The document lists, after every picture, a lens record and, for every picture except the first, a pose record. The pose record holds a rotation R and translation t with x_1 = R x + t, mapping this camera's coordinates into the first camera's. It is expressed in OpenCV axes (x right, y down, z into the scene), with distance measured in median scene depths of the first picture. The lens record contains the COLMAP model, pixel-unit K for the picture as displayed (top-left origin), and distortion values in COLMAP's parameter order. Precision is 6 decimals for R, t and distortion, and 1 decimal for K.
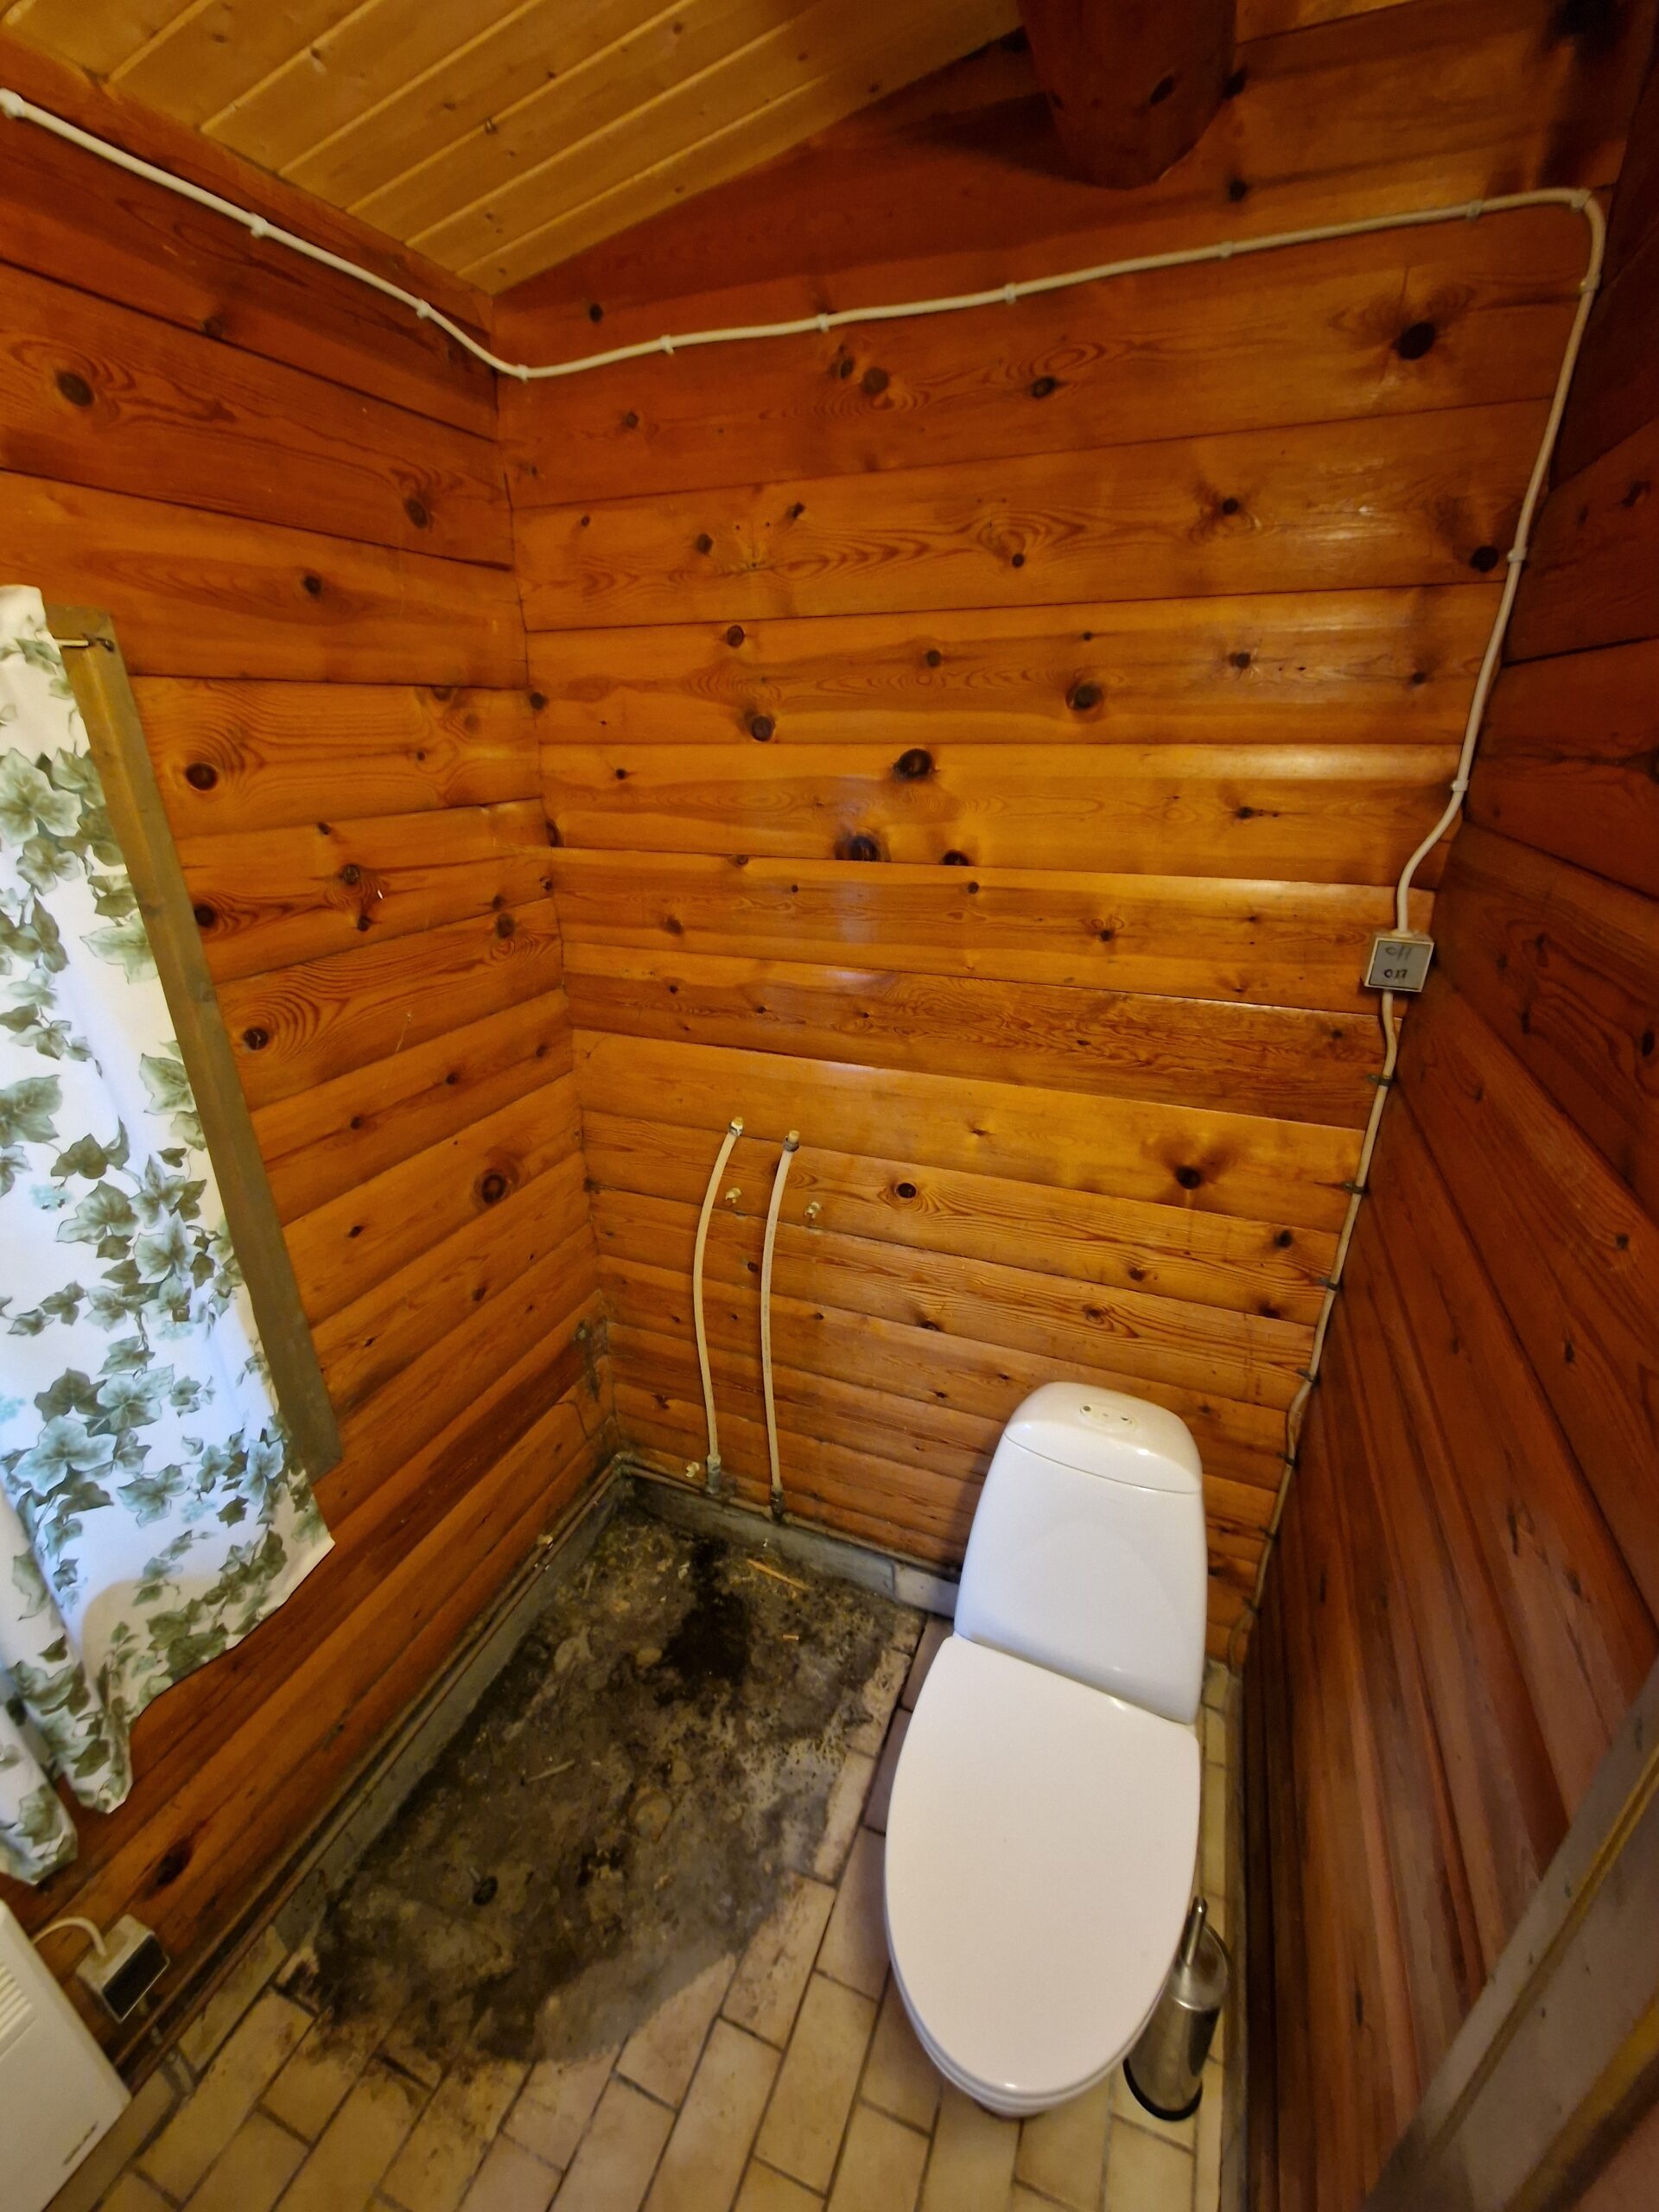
lens RADIAL K [[922.9, 0, 827.3], [0, 922.9, 1086.1], [0, 0, 1]] dist [0.010391, -0.003906]
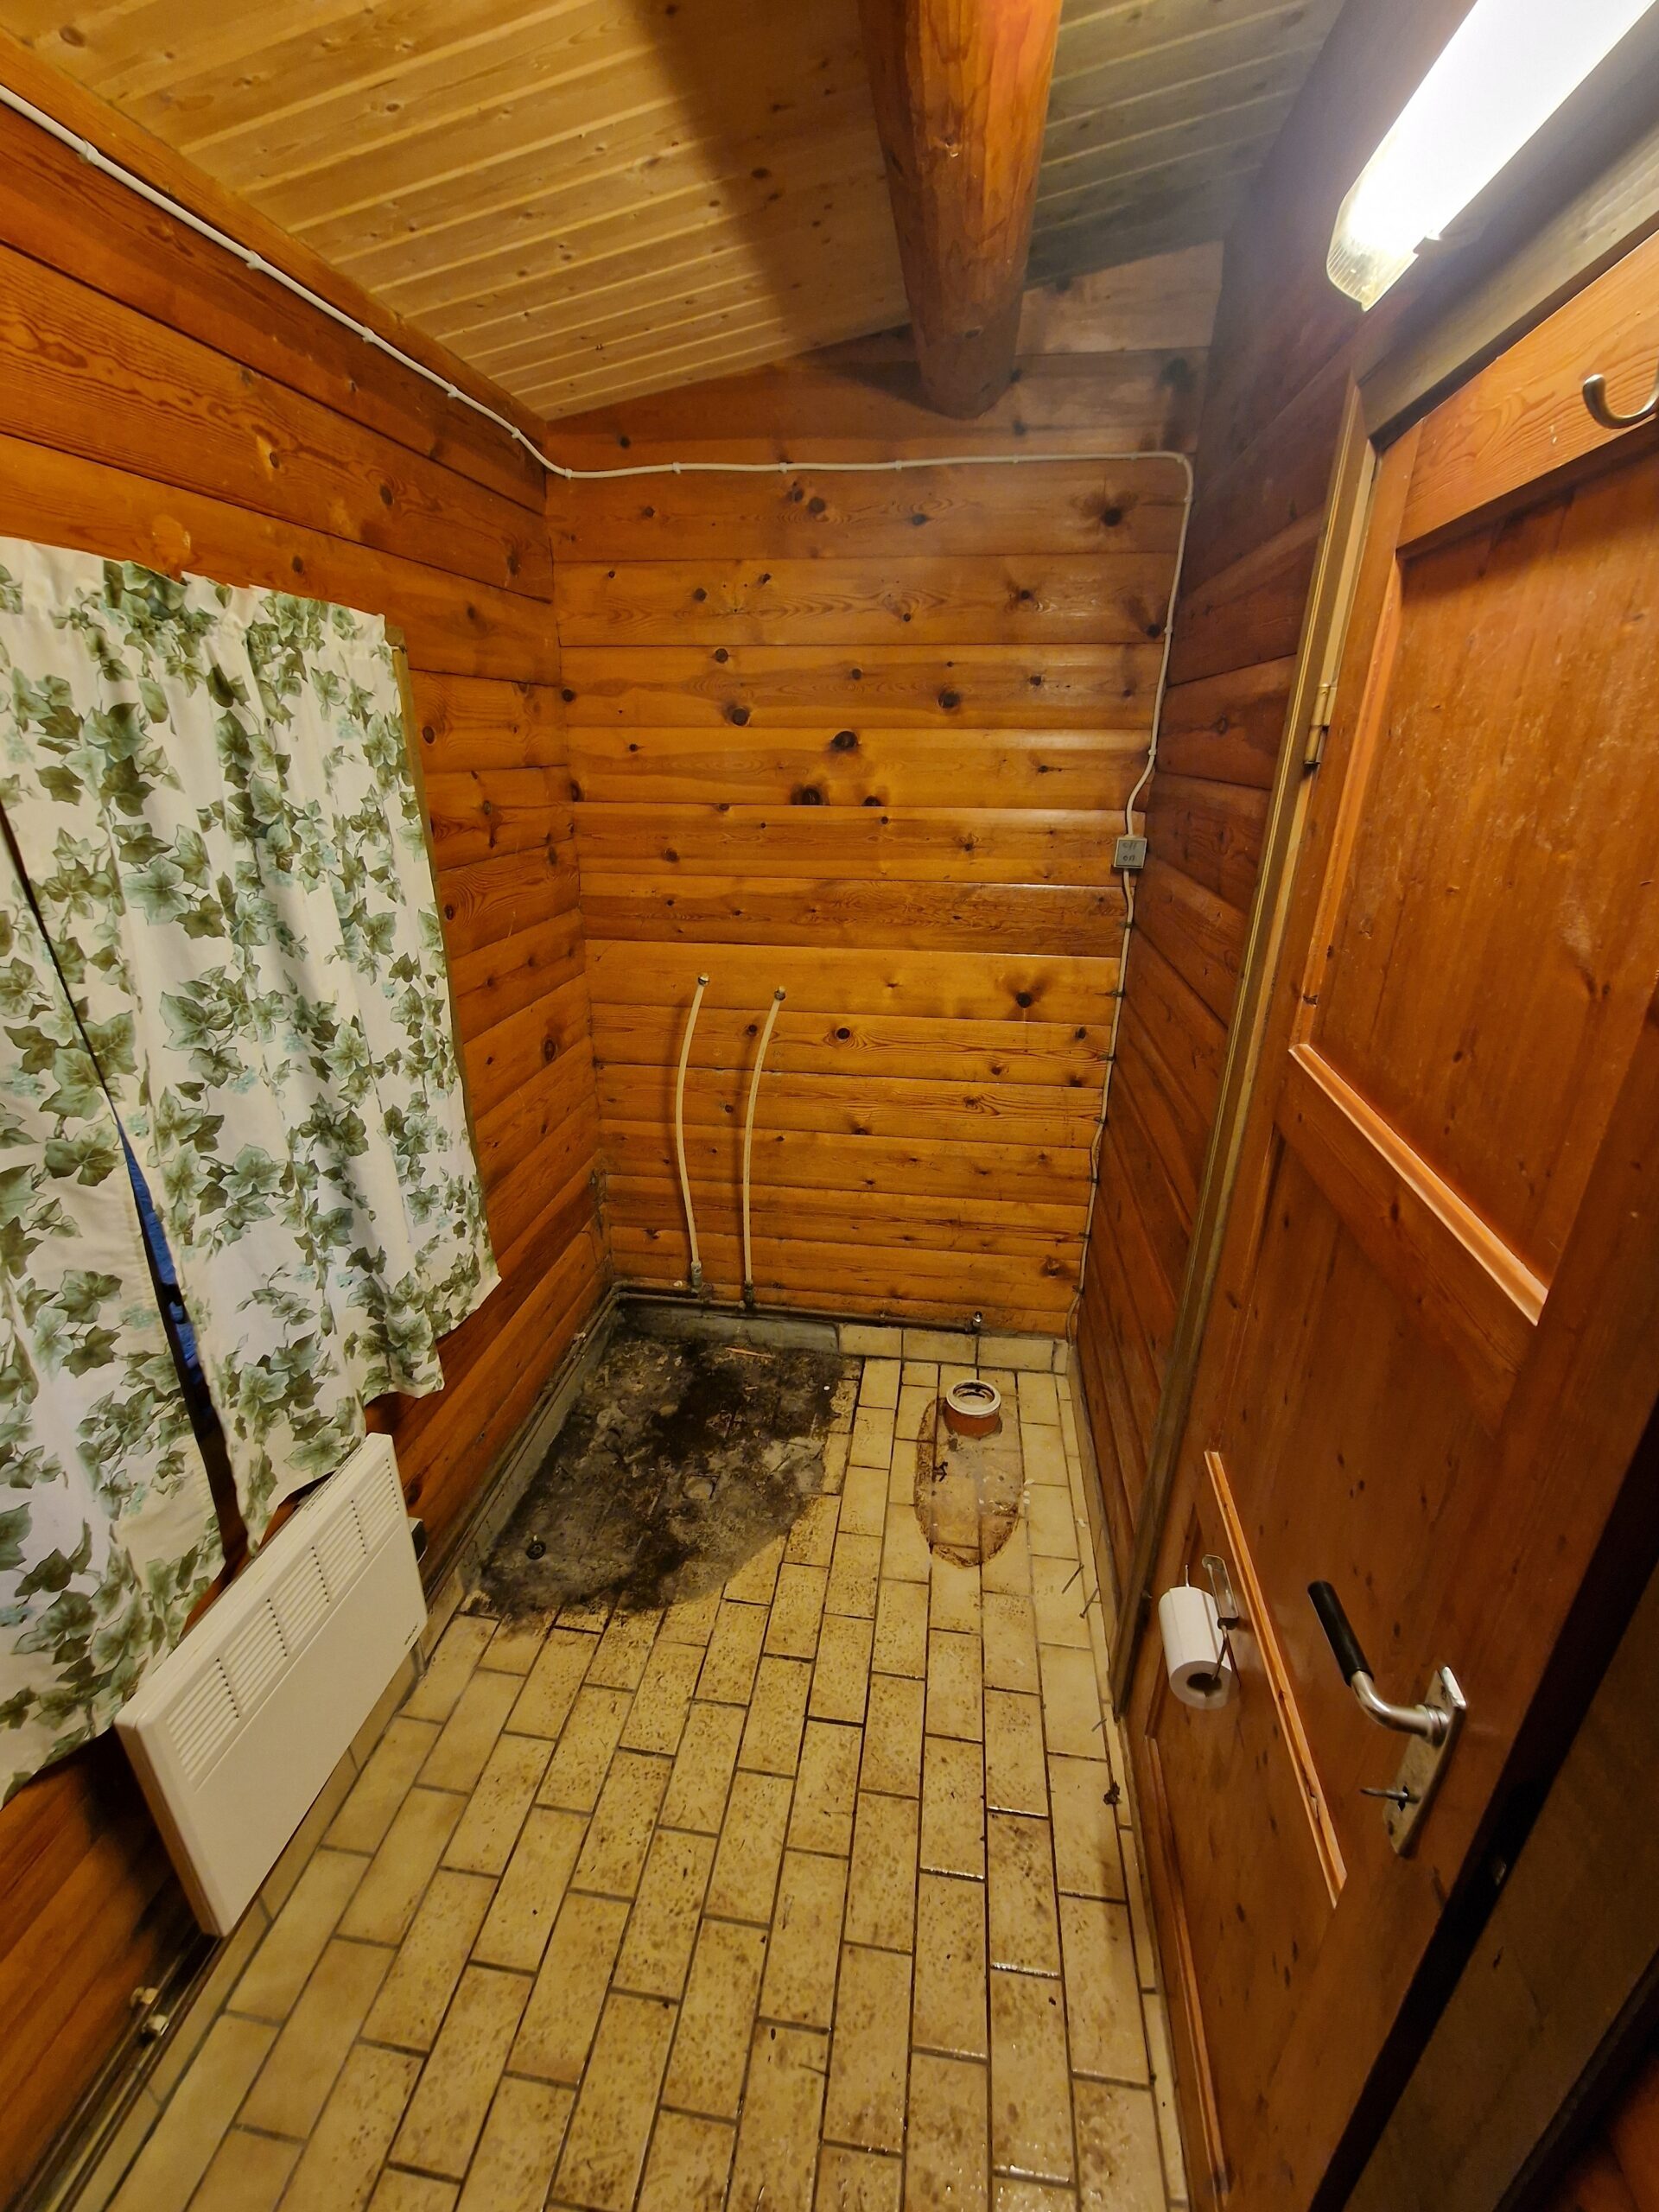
lens RADIAL K [[922.9, 0, 836.2], [0, 922.9, 1081.0], [0, 0, 1]] dist [0.010391, -0.003906]
pose [[0.969815, -0.071367, 0.233163, -0.357229], [0.076067, 0.997040, -0.011216, 0.267119], [-0.231672, 0.028613, 0.972373, -0.553059]]
